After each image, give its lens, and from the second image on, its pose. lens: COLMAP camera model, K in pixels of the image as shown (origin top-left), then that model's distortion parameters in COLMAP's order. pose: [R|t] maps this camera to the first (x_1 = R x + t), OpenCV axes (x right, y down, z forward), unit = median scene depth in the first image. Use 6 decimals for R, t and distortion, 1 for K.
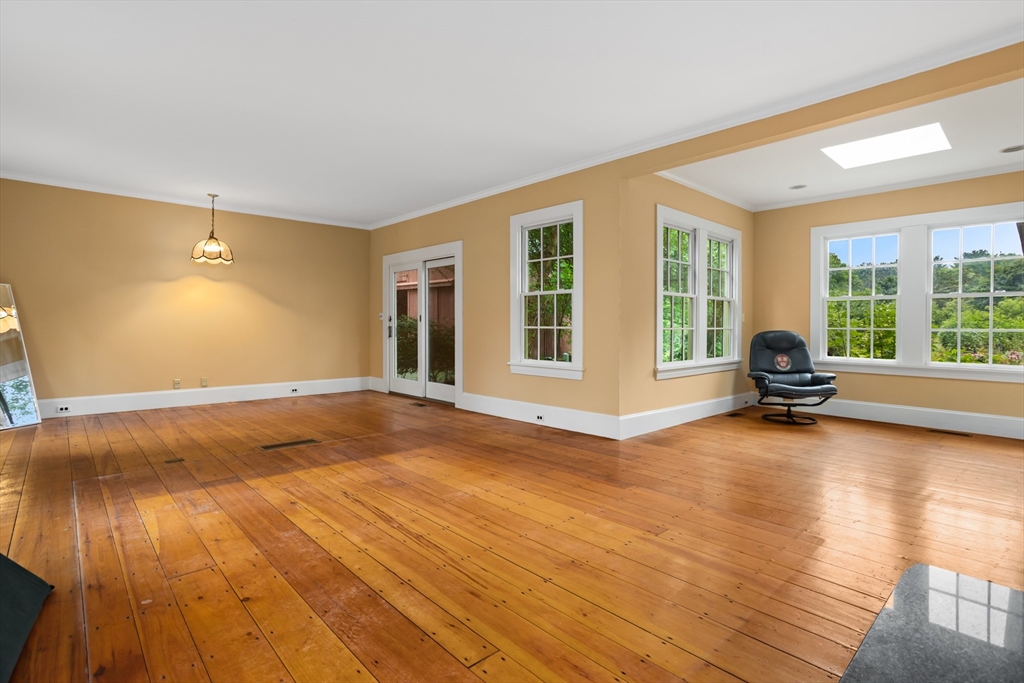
lens RADIAL K [[489.7, 0, 516.4], [0, 489.7, 332.1], [0, 0, 1]] dist [-0.001802, -0.000117]
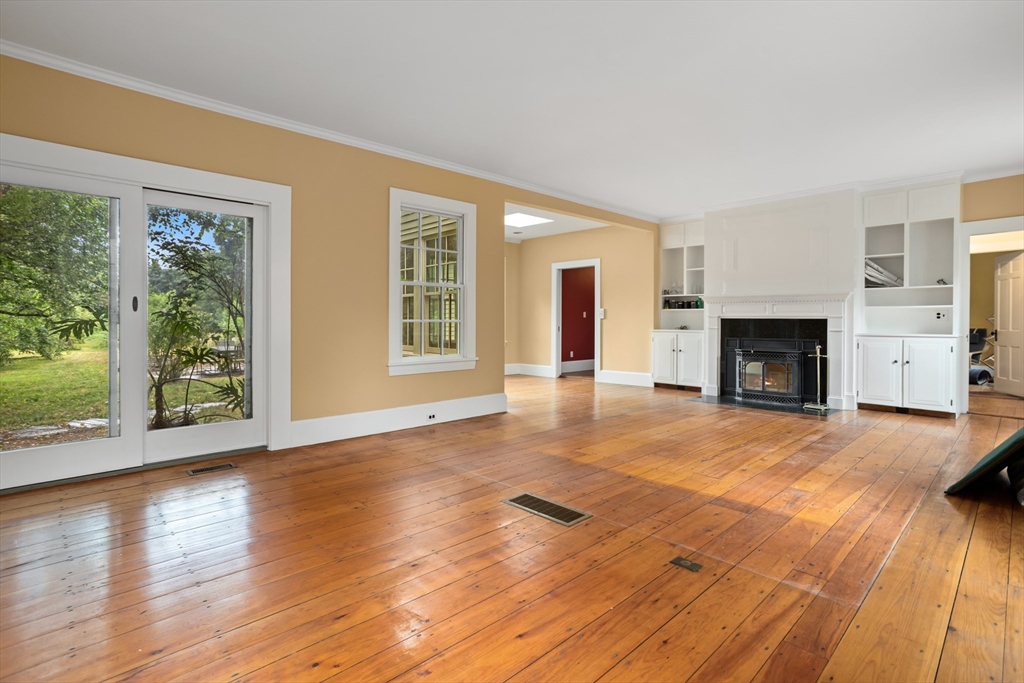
lens RADIAL K [[489.7, 0, 516.4], [0, 489.7, 332.1], [0, 0, 1]] dist [-0.001802, -0.000117]
pose [[-0.016171, -0.023350, 0.999597, -1.536851], [0.002599, 0.999723, 0.023395, -0.013544], [-0.999866, 0.002976, -0.016106, 1.485524]]
